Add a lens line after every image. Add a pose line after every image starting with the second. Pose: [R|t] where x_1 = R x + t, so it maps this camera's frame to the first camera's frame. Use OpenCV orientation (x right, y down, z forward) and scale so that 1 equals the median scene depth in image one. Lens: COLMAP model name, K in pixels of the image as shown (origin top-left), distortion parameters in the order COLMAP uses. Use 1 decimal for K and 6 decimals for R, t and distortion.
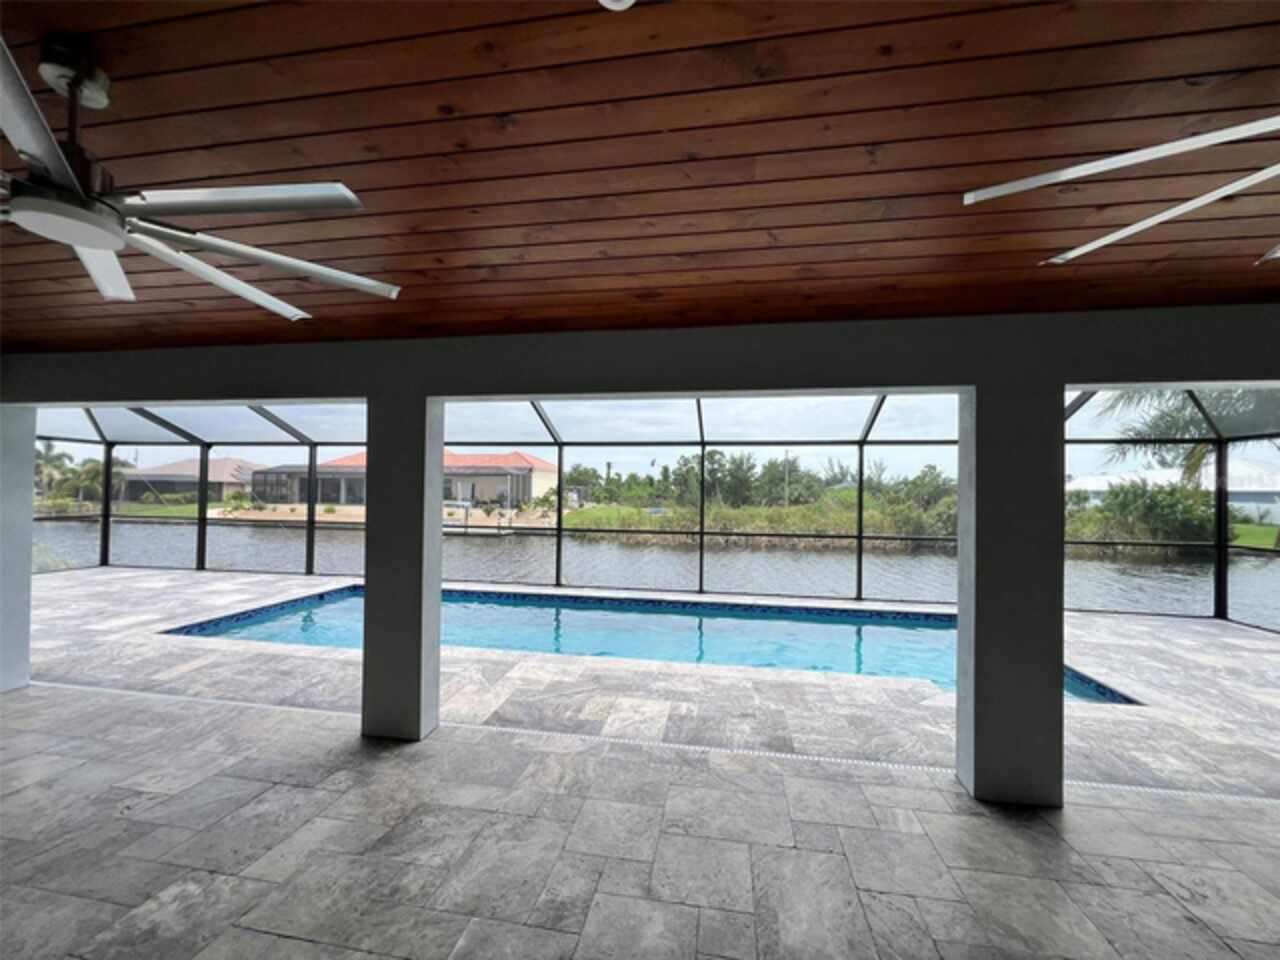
lens RADIAL K [[509.9, 0, 640.0], [0, 509.9, 480.0], [0, 0, 1]] dist [-0.001810, 0.000068]
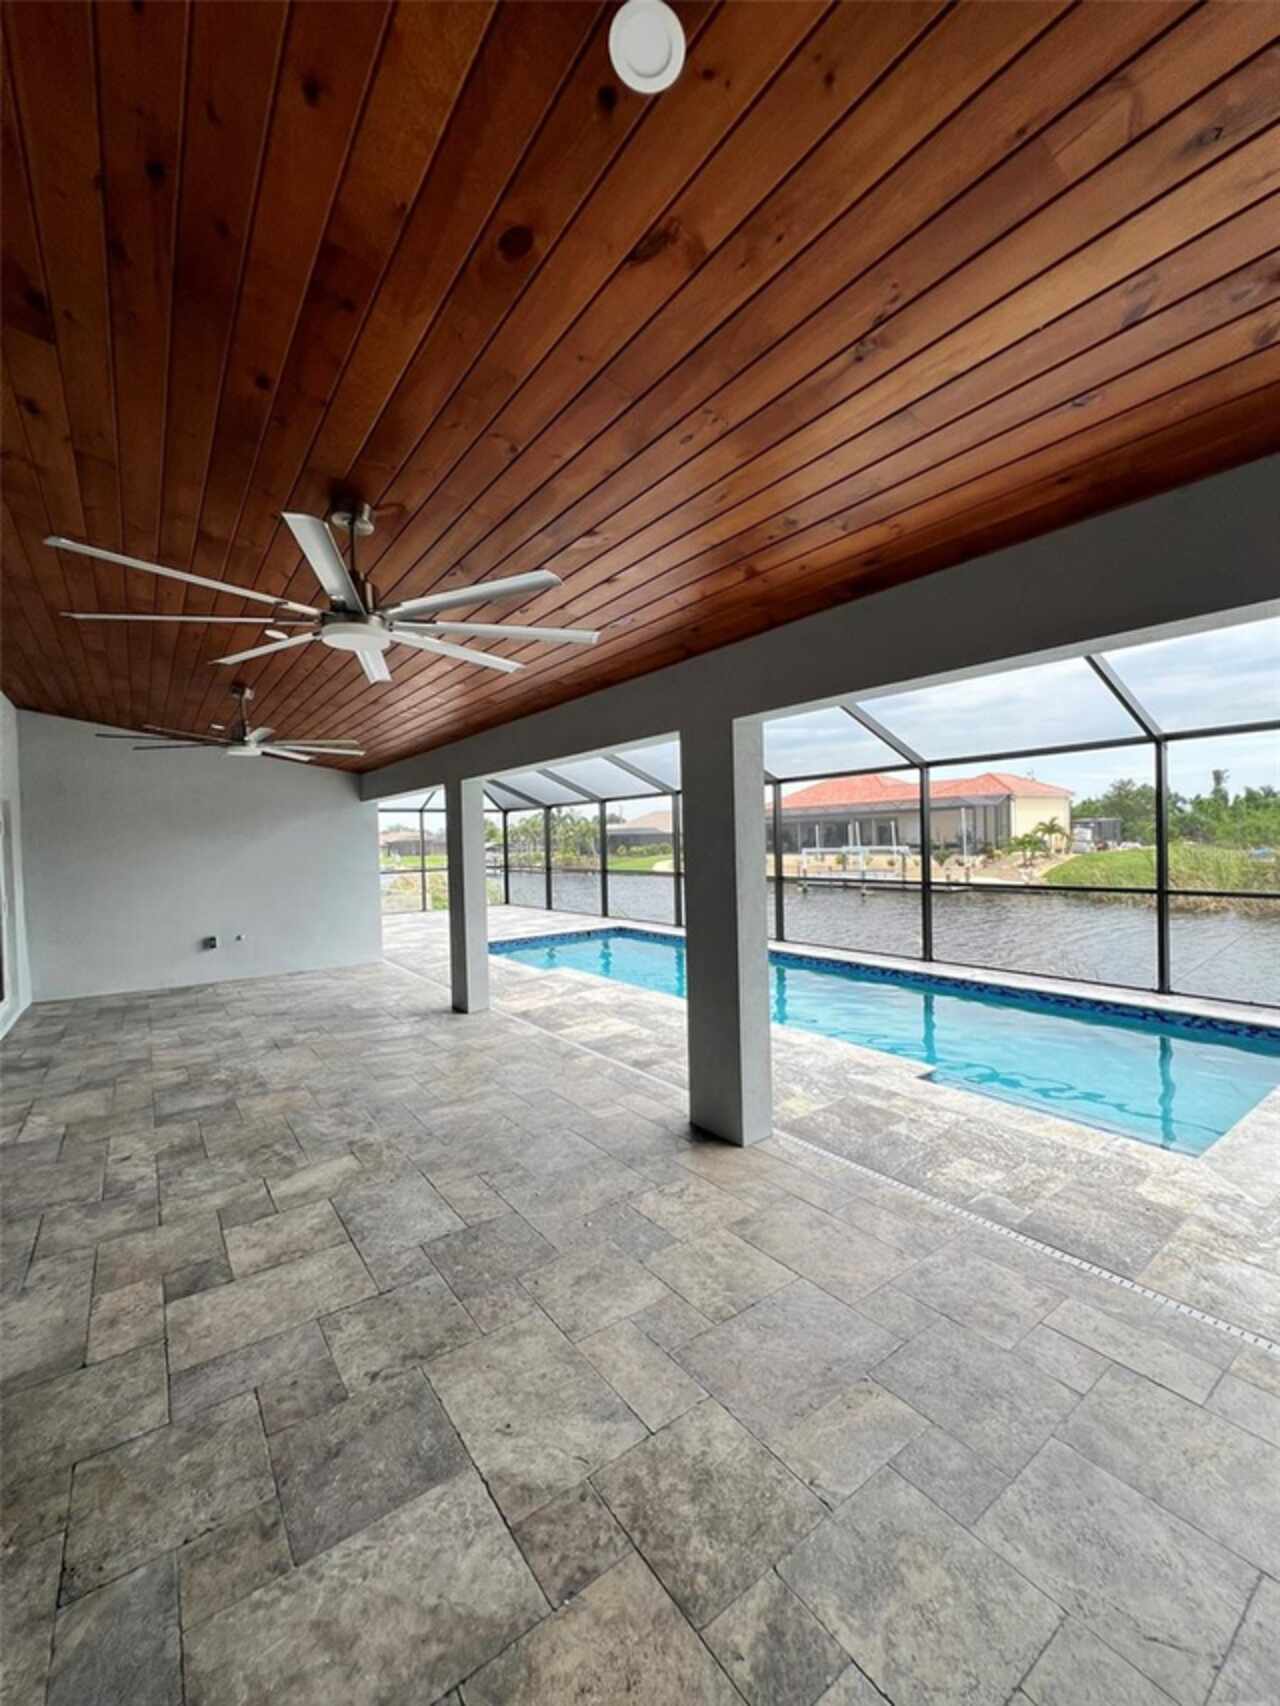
lens RADIAL K [[688.5, 0, 640.0], [0, 688.5, 853.0], [0, 0, 1]] dist [-0.001981, -0.000355]
pose [[0.713860, -0.019725, -0.700010, 0.419406], [0.055237, 0.998075, 0.028207, 0.006643], [0.698106, -0.058802, 0.713575, -0.014364]]
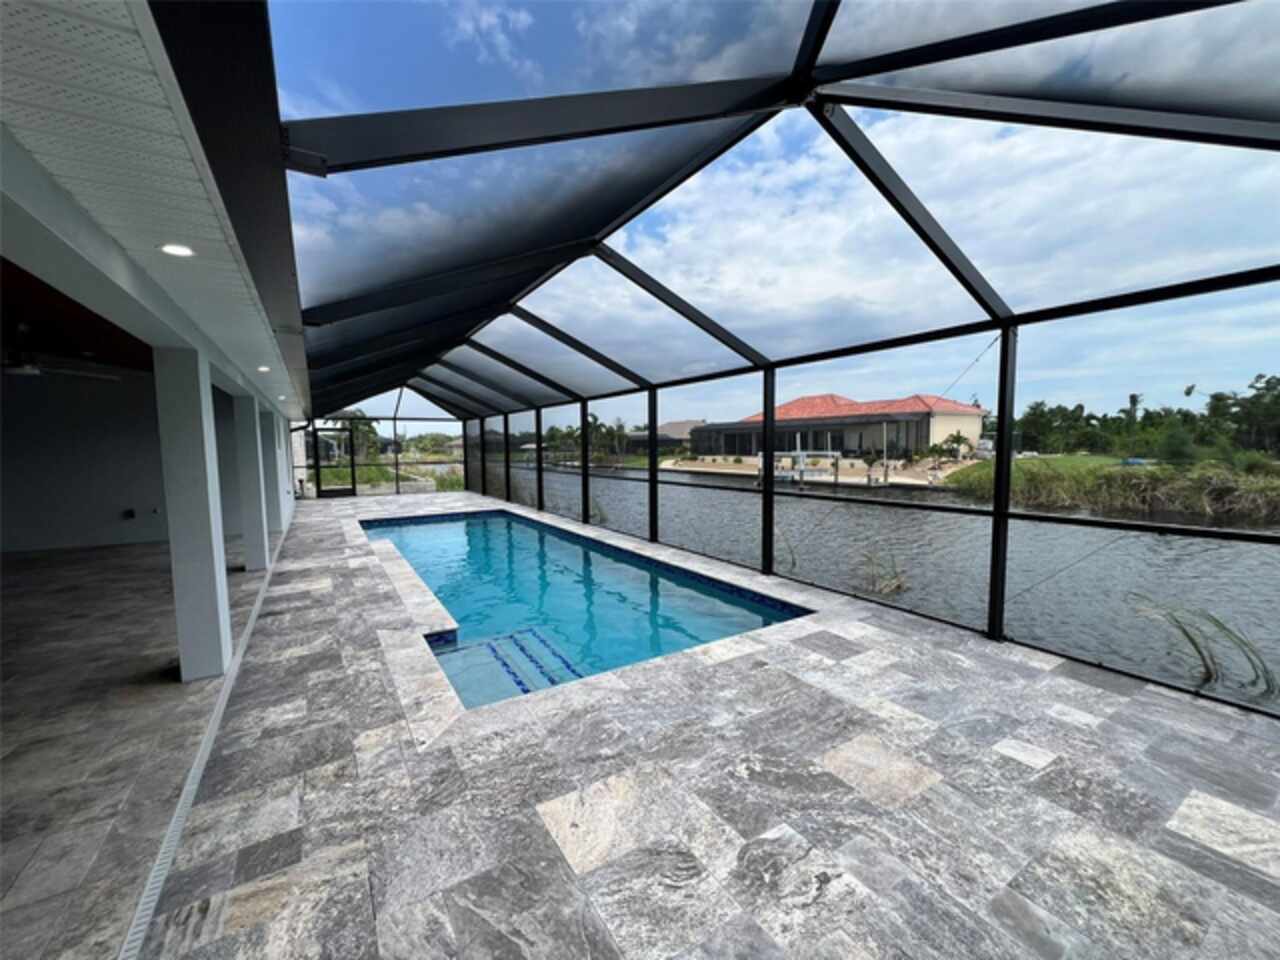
lens RADIAL K [[516.6, 0, 640.0], [0, 516.6, 480.0], [0, 0, 1]] dist [-0.001981, -0.000355]
pose [[0.664288, 0.030721, -0.746845, 0.654288], [0.040435, 0.996215, 0.076945, 0.021327], [0.746382, -0.081312, 0.660532, 0.268149]]
